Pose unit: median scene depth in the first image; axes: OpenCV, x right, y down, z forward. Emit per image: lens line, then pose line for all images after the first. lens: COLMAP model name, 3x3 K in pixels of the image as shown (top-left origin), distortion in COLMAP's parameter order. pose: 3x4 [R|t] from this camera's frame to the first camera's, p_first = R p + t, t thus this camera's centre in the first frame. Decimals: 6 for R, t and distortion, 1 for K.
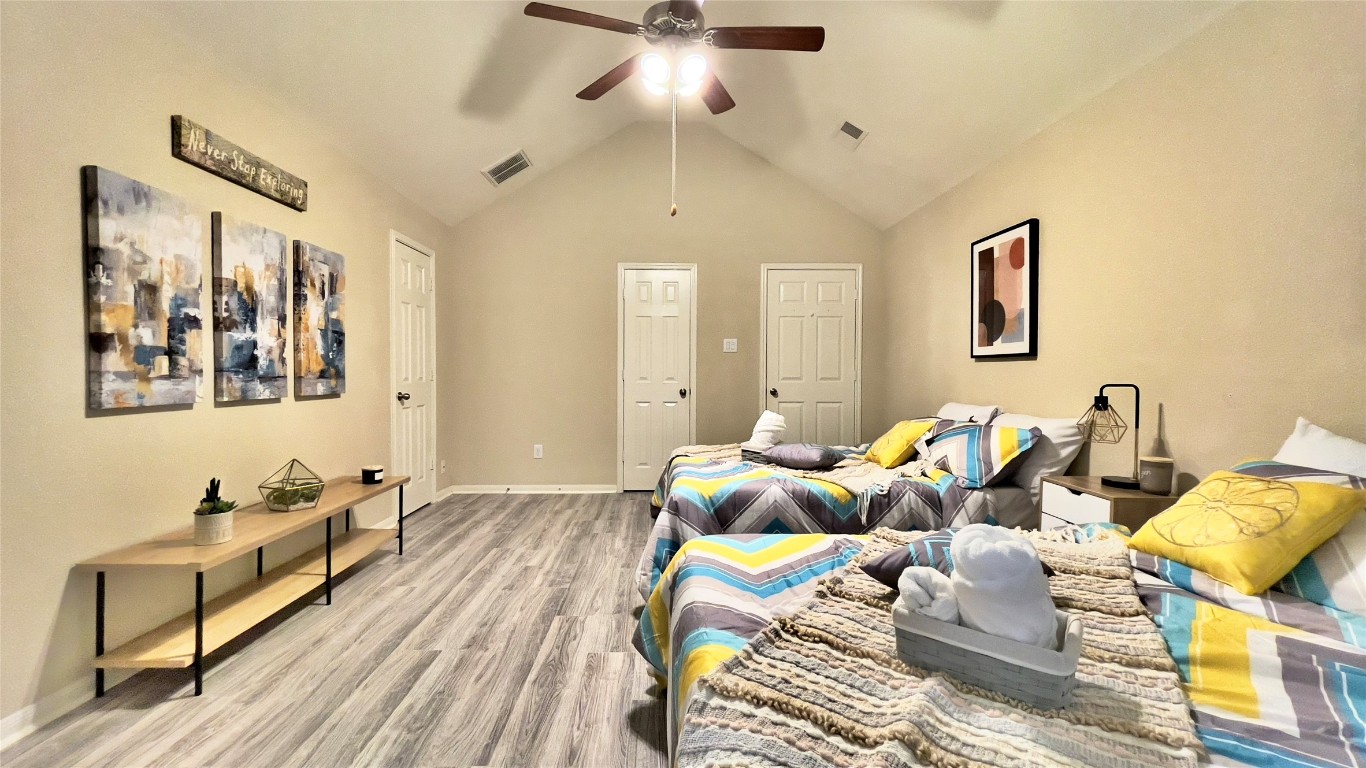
lens RADIAL K [[554.2, 0, 674.7], [0, 554.2, 384.2], [0, 0, 1]] dist [0.000422, 0.000555]
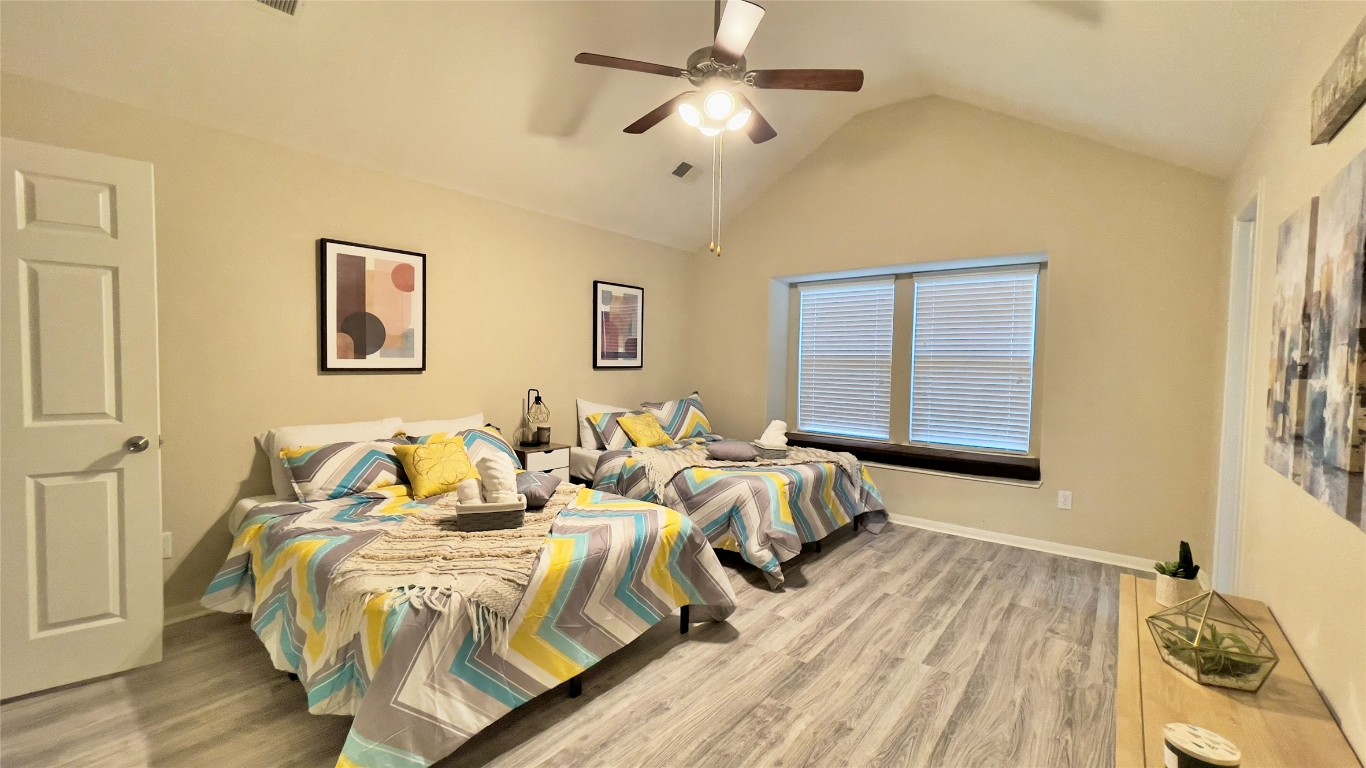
lens RADIAL K [[554.2, 0, 682.5], [0, 554.2, 377.5], [0, 0, 1]] dist [0.000422, 0.000555]
pose [[-0.765069, -0.036479, 0.642914, -0.607361], [-0.004949, 0.998698, 0.050776, -0.111437], [-0.643929, 0.035666, -0.764254, 1.737994]]
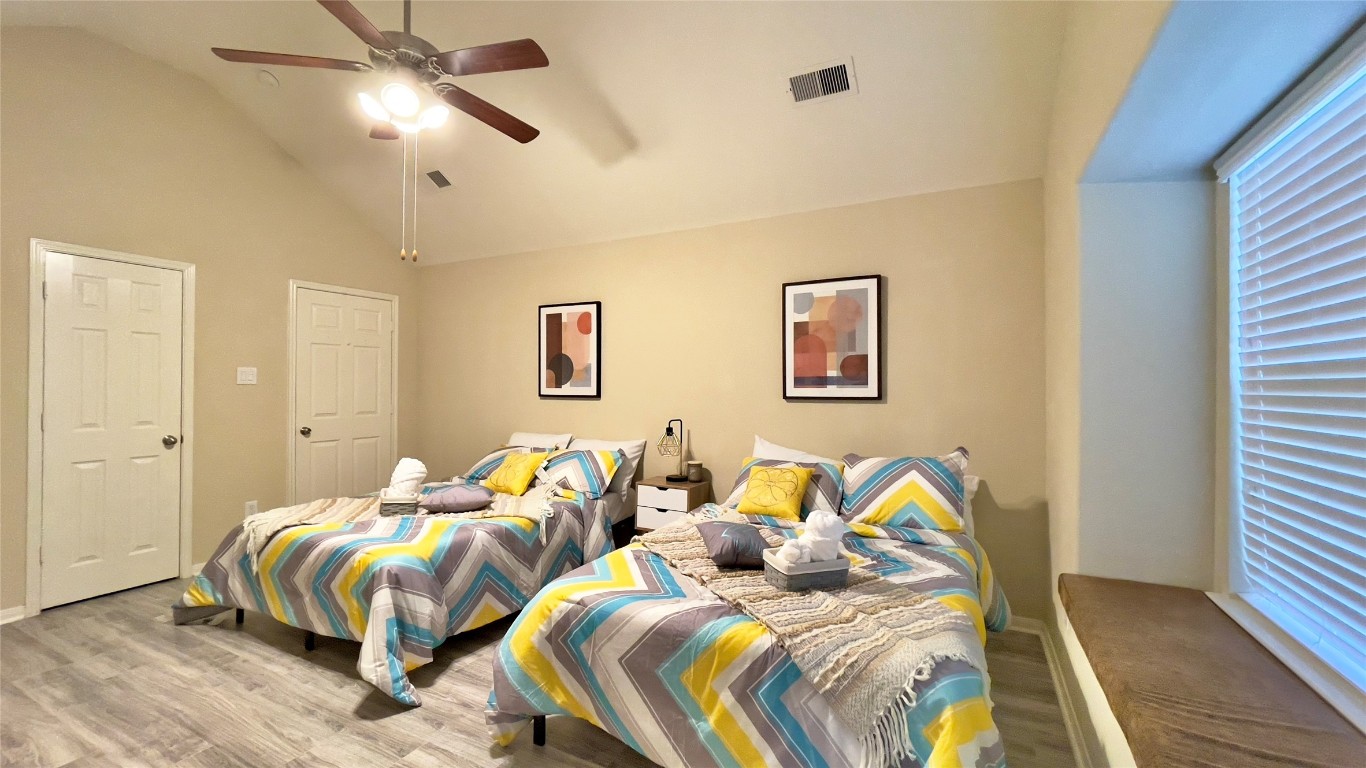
lens RADIAL K [[554.2, 0, 675.7], [0, 554.2, 383.7], [0, 0, 1]] dist [0.000422, 0.000555]
pose [[0.483337, 0.002665, 0.875430, -0.556692], [0.016244, 0.999796, -0.012011, -0.074524], [-0.875283, 0.020026, 0.483196, 0.161947]]
